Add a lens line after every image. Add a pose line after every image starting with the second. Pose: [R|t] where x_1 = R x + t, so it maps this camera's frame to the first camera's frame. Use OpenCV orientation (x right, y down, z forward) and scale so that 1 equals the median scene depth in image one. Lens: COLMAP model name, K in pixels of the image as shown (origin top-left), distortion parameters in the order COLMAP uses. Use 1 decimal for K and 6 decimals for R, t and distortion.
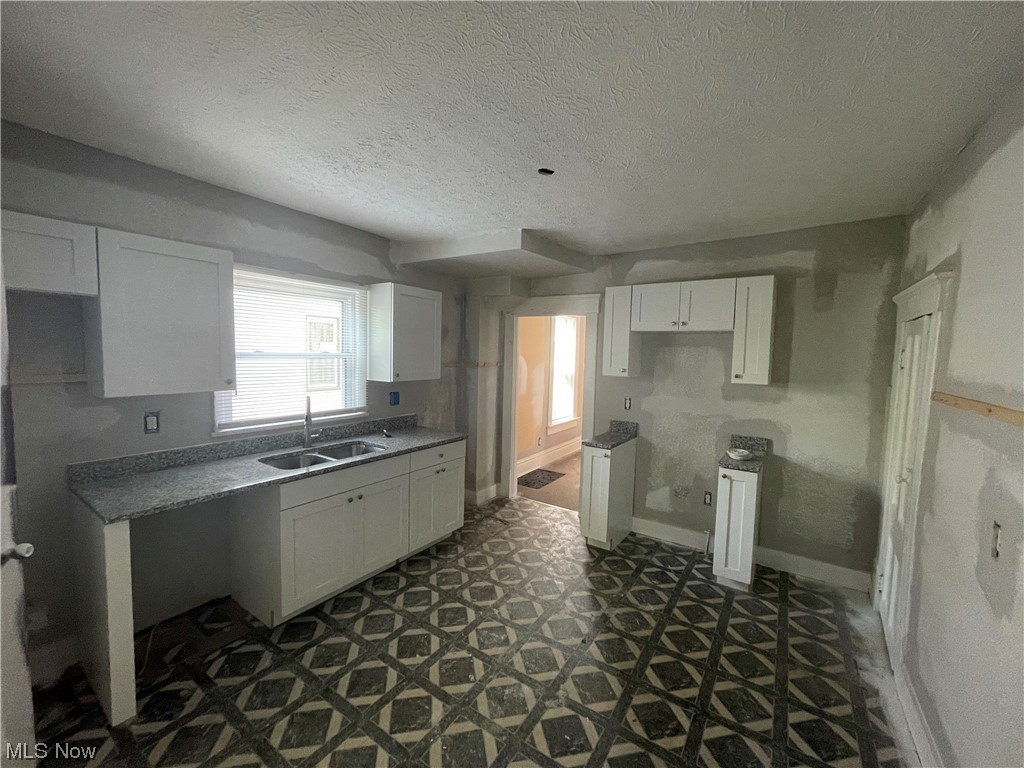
lens RADIAL K [[414.2, 0, 512.8], [0, 414.2, 381.5], [0, 0, 1]] dist [-0.003266, -0.000084]
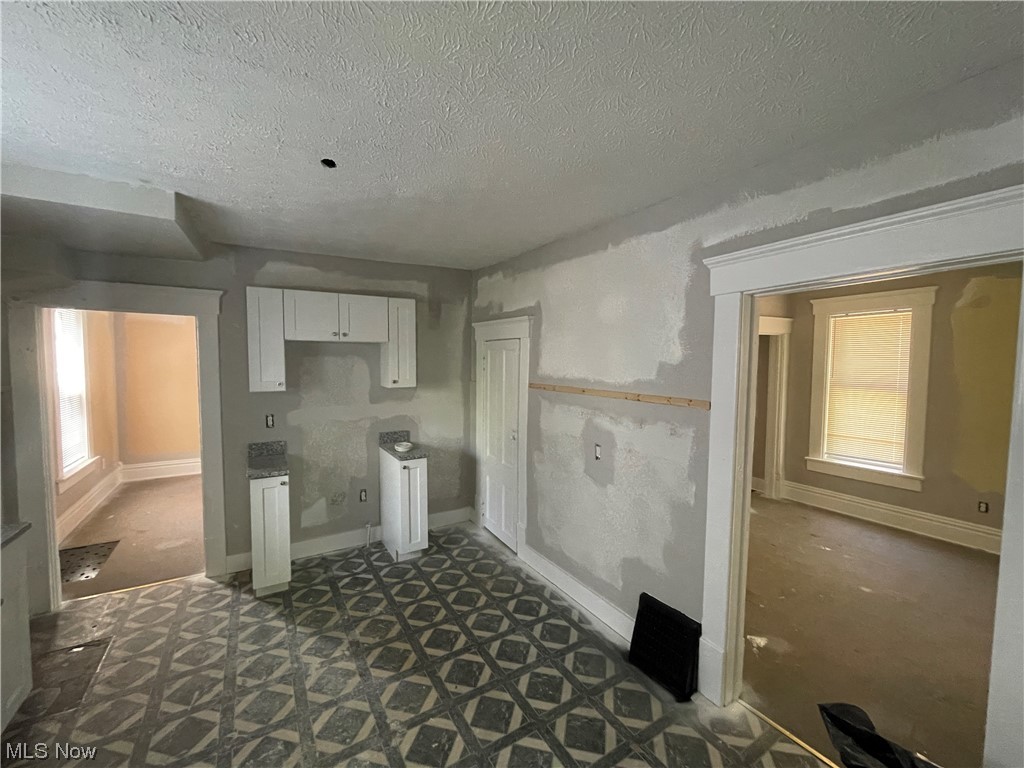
lens RADIAL K [[414.2, 0, 512.0], [0, 414.2, 382.5], [0, 0, 1]] dist [-0.003266, -0.000084]
pose [[0.413382, -0.074790, 0.907481, -0.429857], [0.072405, 0.996165, 0.049117, -0.049140], [-0.907675, 0.045402, 0.417212, 0.233775]]
